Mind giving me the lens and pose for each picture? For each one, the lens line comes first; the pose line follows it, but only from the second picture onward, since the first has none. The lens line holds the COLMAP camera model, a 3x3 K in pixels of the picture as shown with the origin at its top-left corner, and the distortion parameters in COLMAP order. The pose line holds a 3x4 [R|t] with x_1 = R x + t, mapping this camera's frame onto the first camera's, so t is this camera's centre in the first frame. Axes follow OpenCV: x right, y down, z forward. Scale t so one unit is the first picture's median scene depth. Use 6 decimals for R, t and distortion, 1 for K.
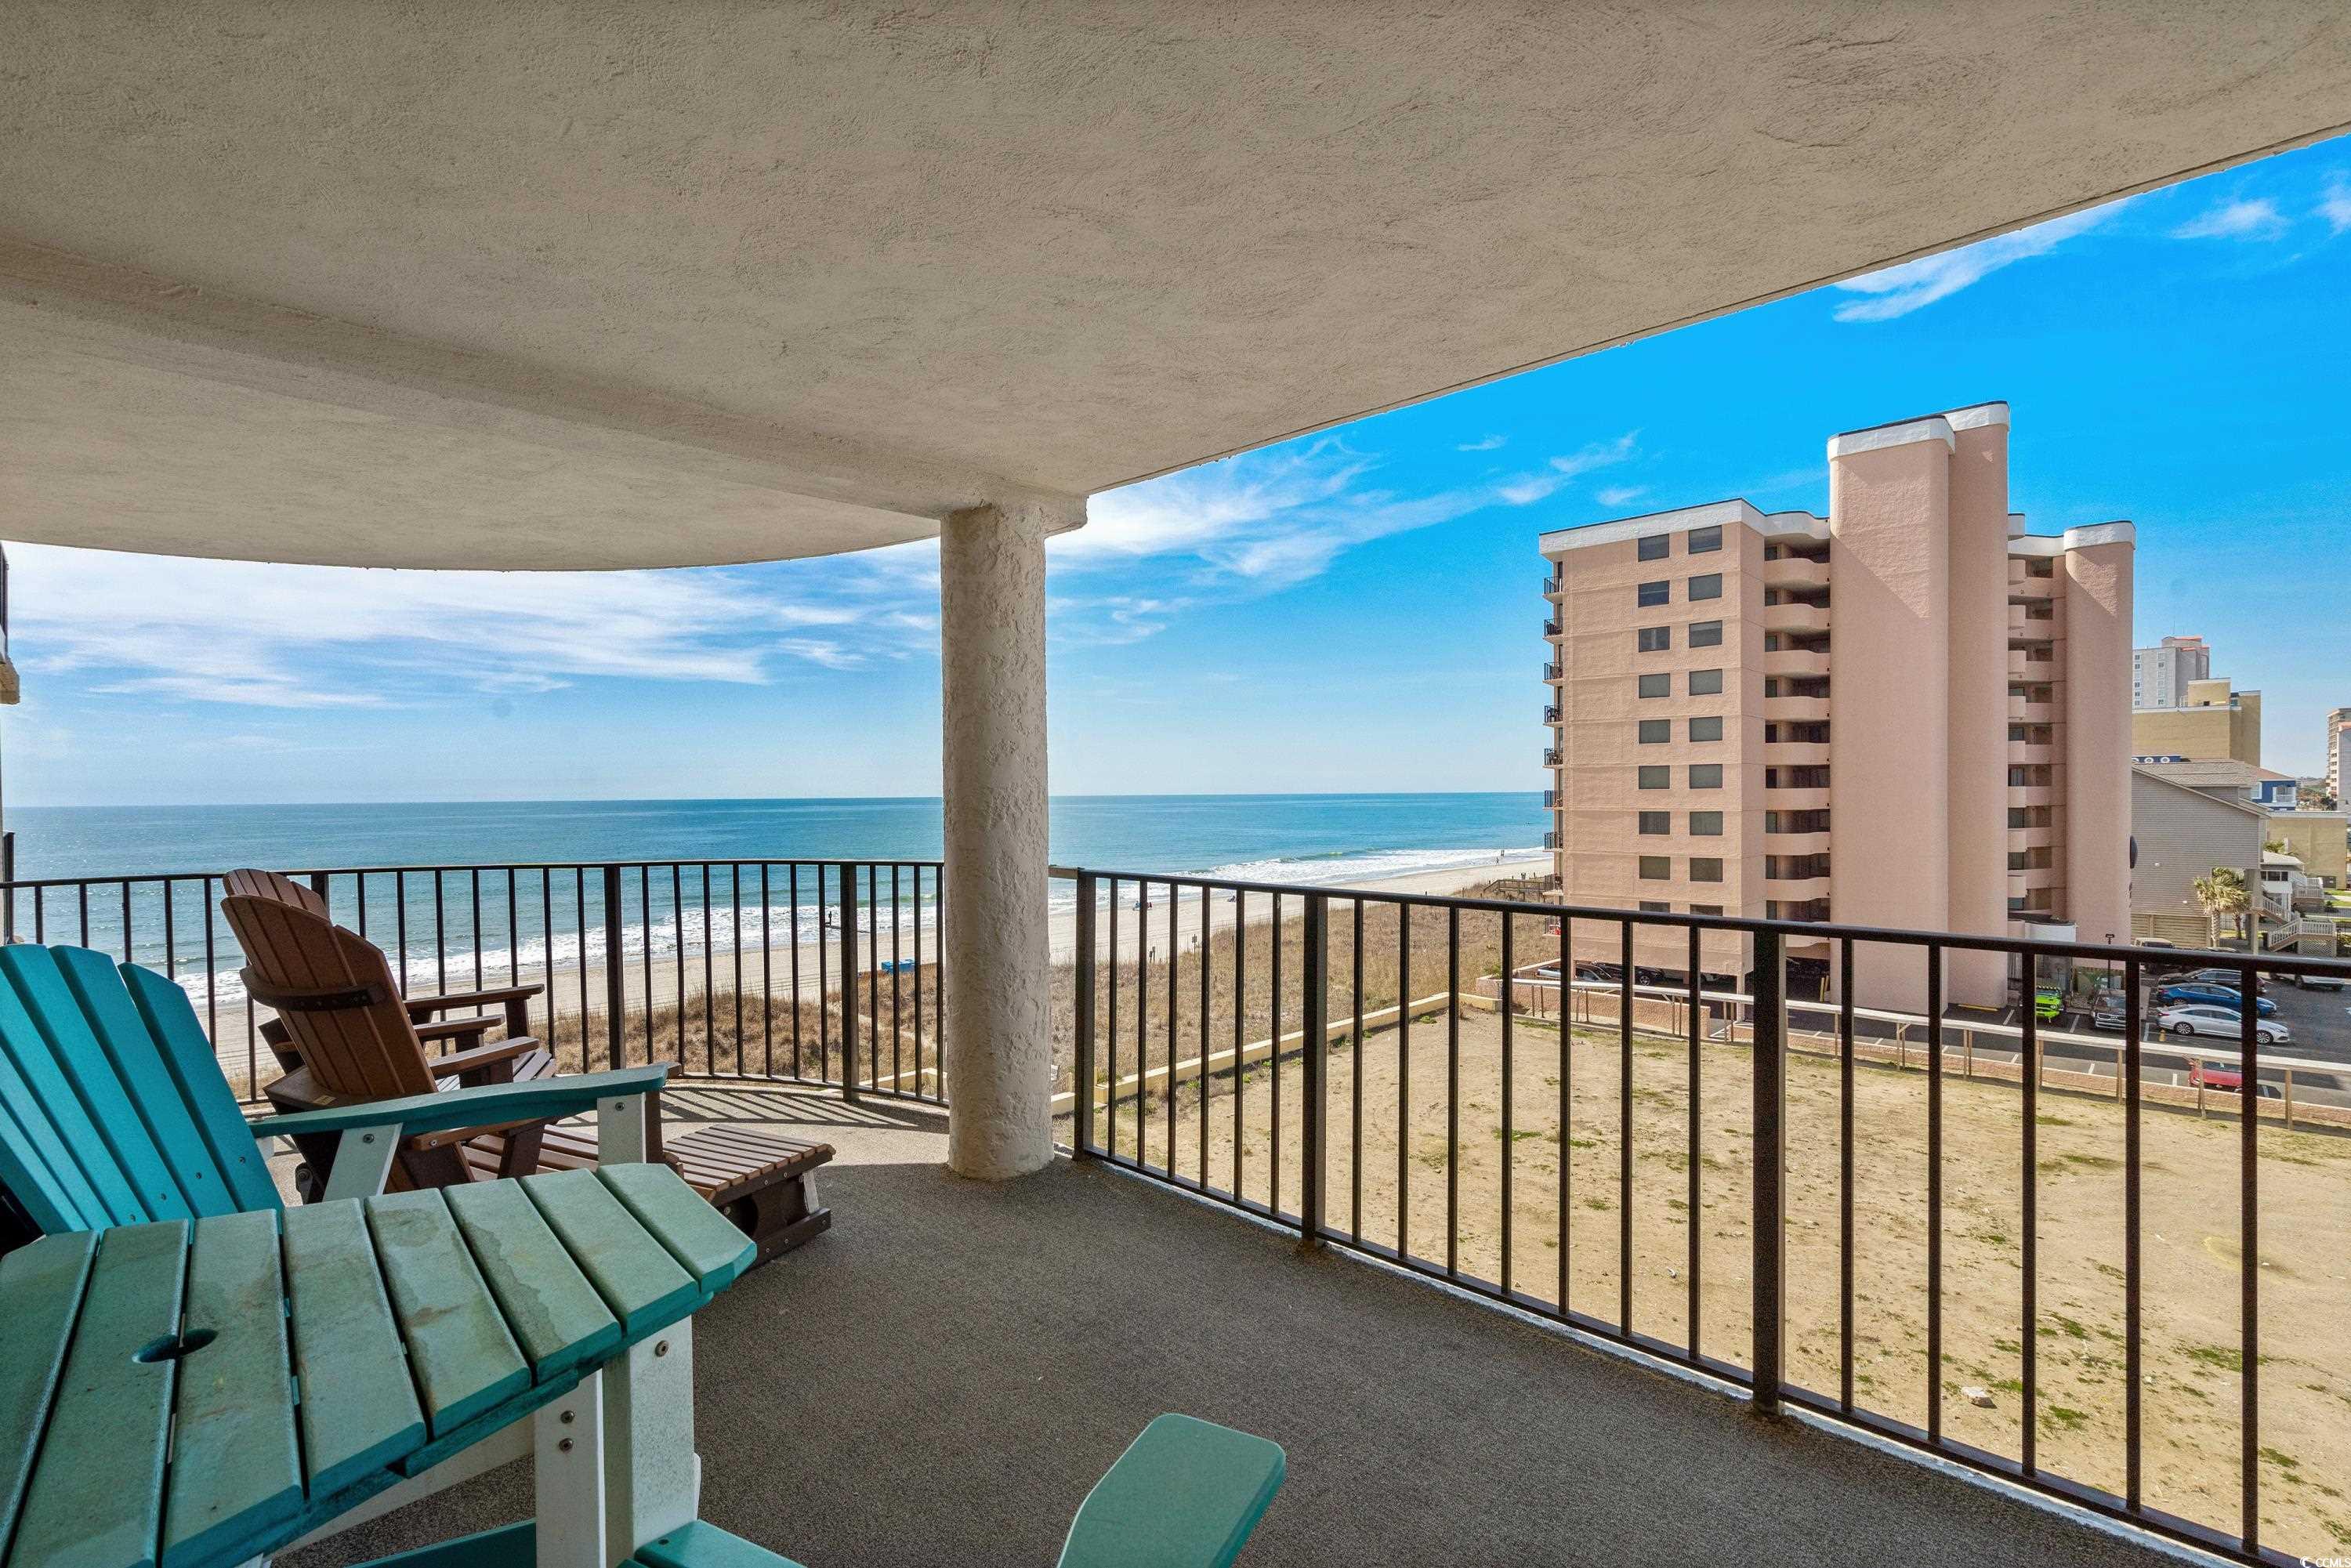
lens RADIAL K [[1089.3, 0, 1187.0], [0, 1089.3, 789.0], [0, 0, 1]] dist [-0.009574, 0.002966]
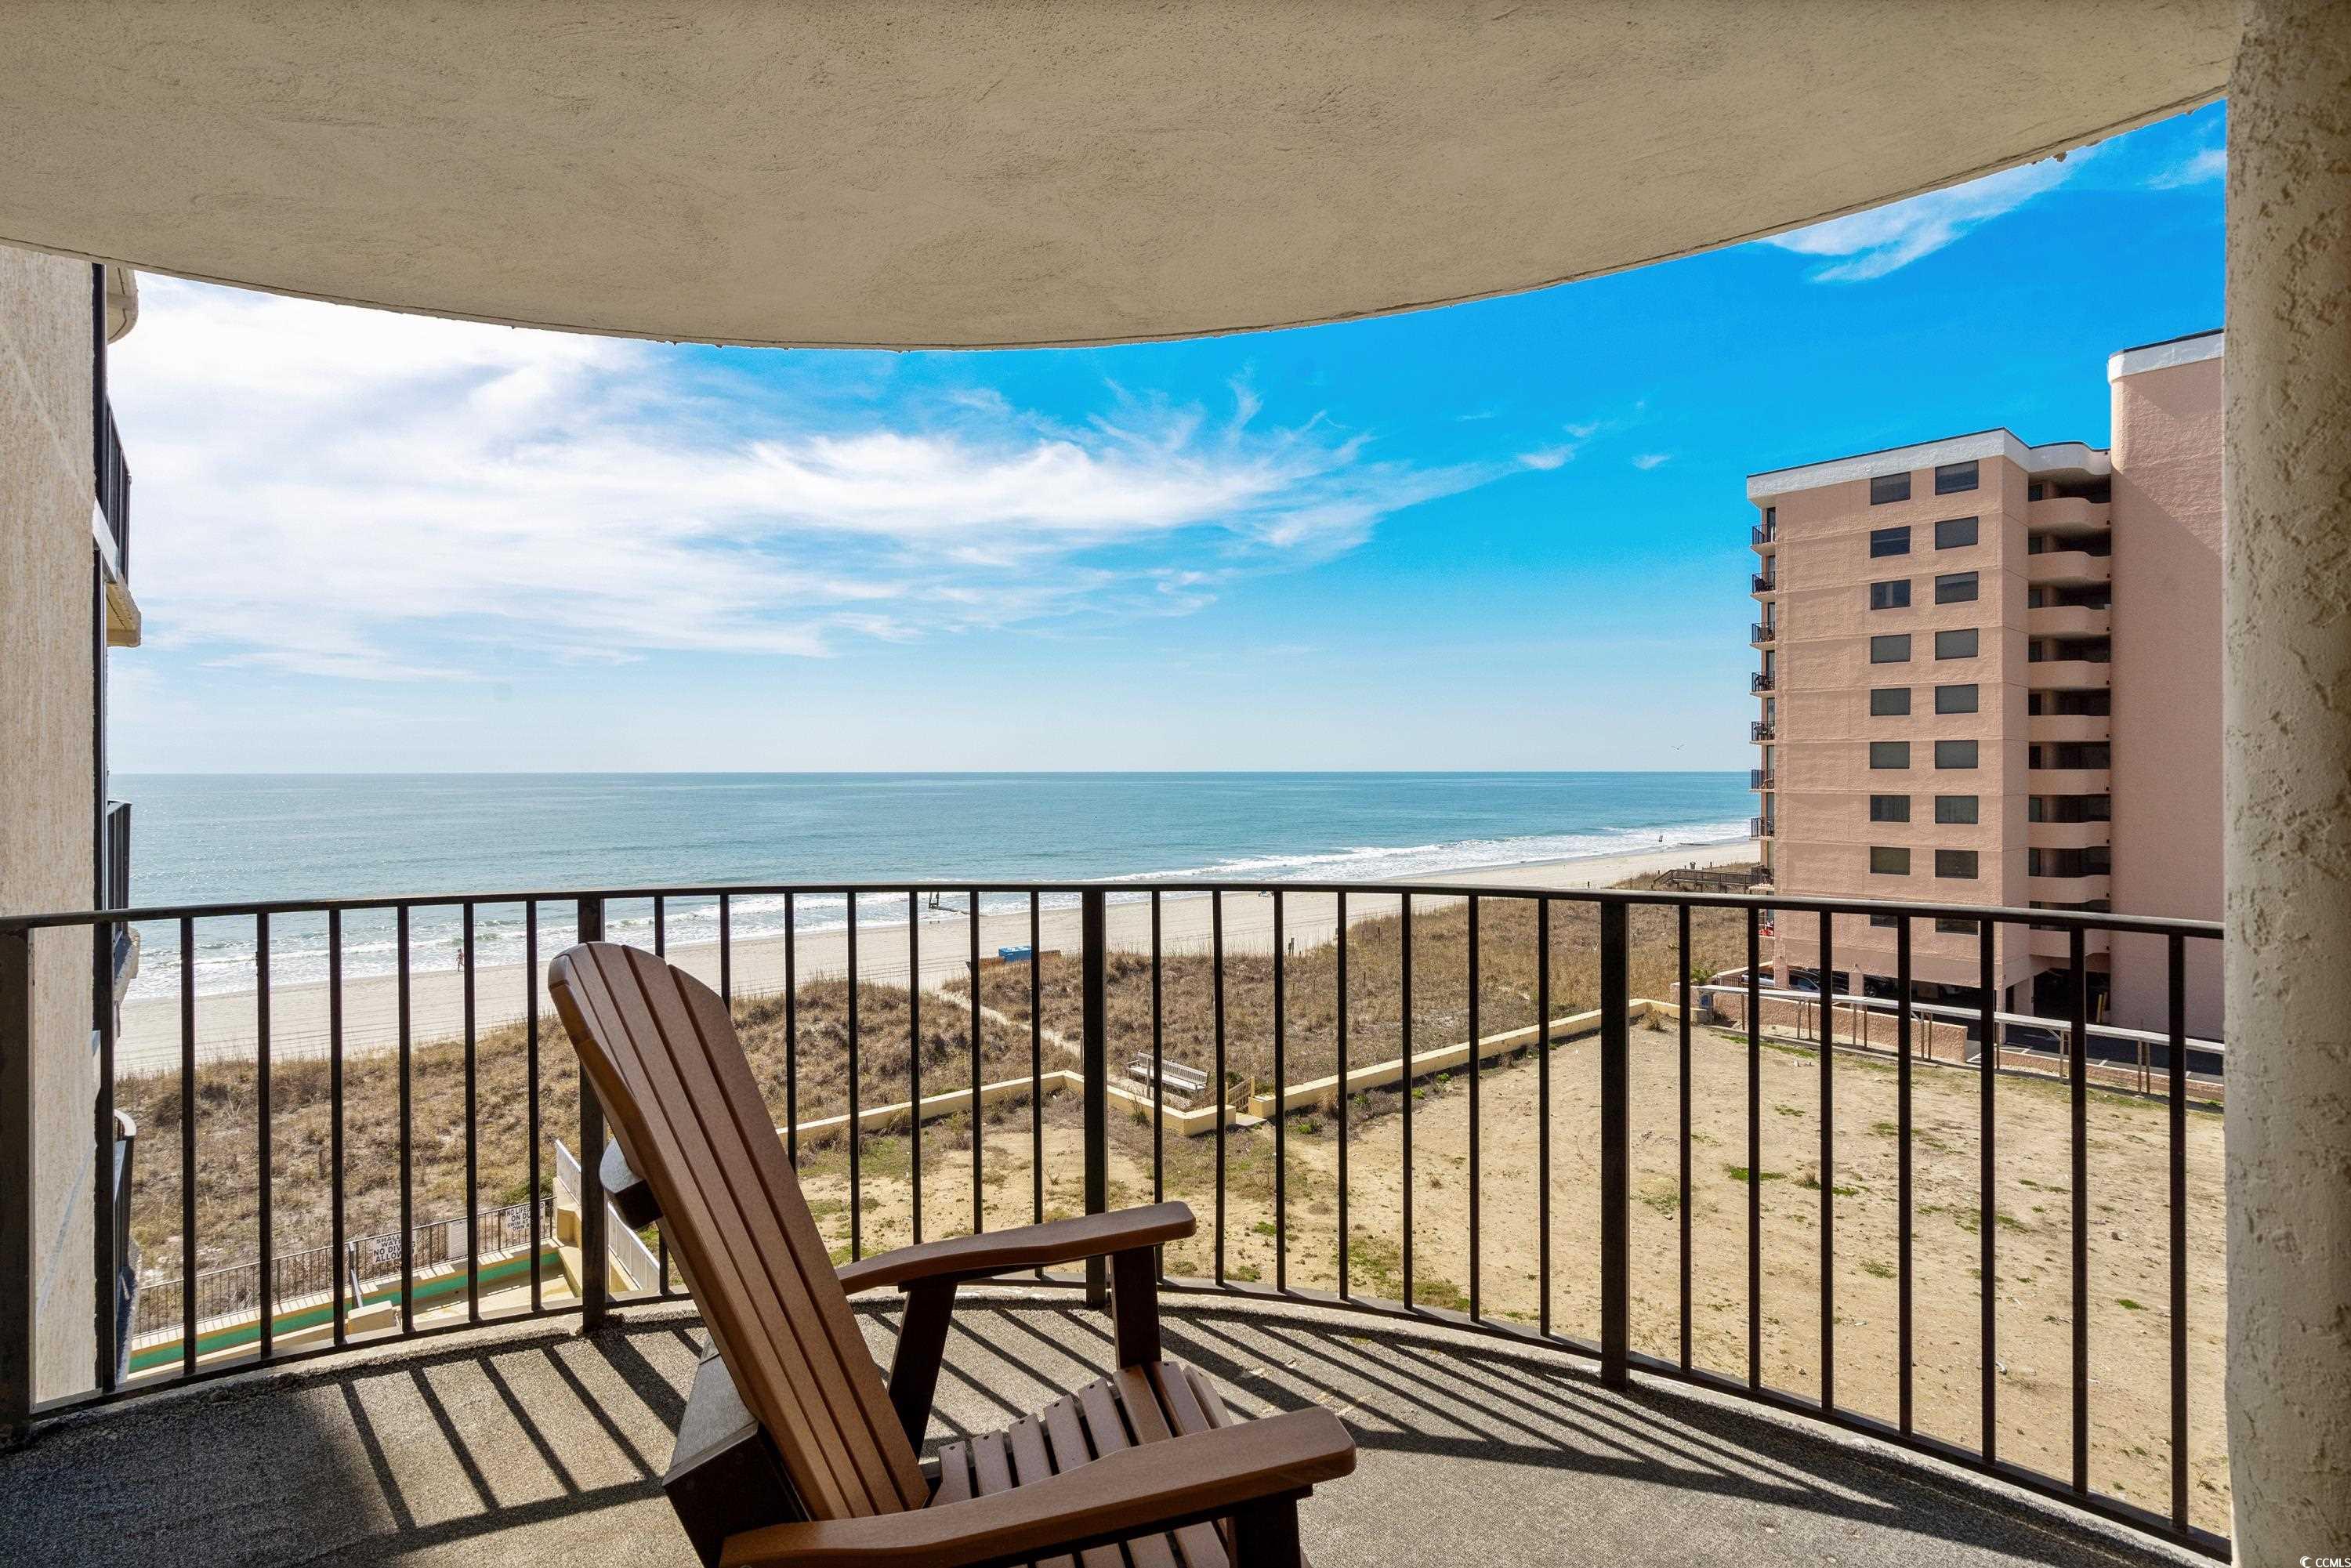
lens RADIAL K [[1196.7, 0, 1220.8], [0, 1196.7, 797.7], [0, 0, 1]] dist [-0.003583, 0.000064]
pose [[0.994025, 0.011004, -0.108597, 0.091758], [-0.007956, 0.999563, 0.028460, -0.002531], [0.108863, -0.027426, 0.993678, -0.049949]]
